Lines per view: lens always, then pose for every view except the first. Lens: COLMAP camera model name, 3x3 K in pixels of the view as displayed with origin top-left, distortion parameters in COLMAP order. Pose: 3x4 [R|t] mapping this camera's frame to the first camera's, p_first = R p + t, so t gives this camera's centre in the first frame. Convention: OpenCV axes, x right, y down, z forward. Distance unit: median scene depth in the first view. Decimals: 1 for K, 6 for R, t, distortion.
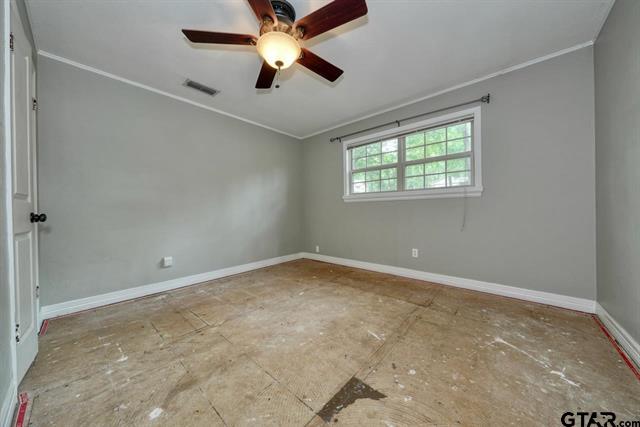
lens RADIAL K [[216.4, 0, 319.4], [0, 216.4, 213.1], [0, 0, 1]] dist [-0.006881, 0.001576]
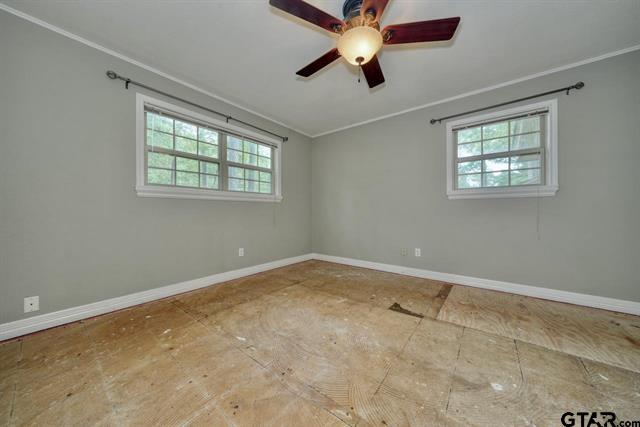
lens RADIAL K [[216.4, 0, 323.3], [0, 216.4, 212.4], [0, 0, 1]] dist [-0.006881, 0.001576]
pose [[-0.066984, 0.007825, 0.997723, -0.820170], [0.010876, 0.999916, -0.007112, 0.005888], [-0.997695, 0.010374, -0.067063, 0.883184]]
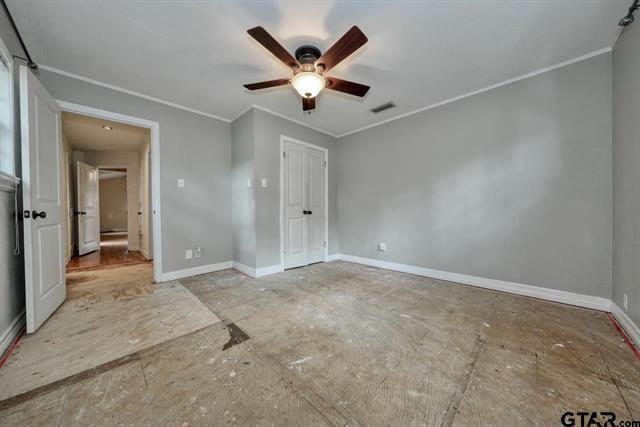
lens RADIAL K [[216.4, 0, 322.7], [0, 216.4, 213.1], [0, 0, 1]] dist [-0.006881, 0.001576]
pose [[-0.053646, 0.017346, -0.998409, 0.778936], [-0.003612, 0.999839, 0.017565, -0.010855], [0.998553, 0.004549, -0.053575, 0.823794]]
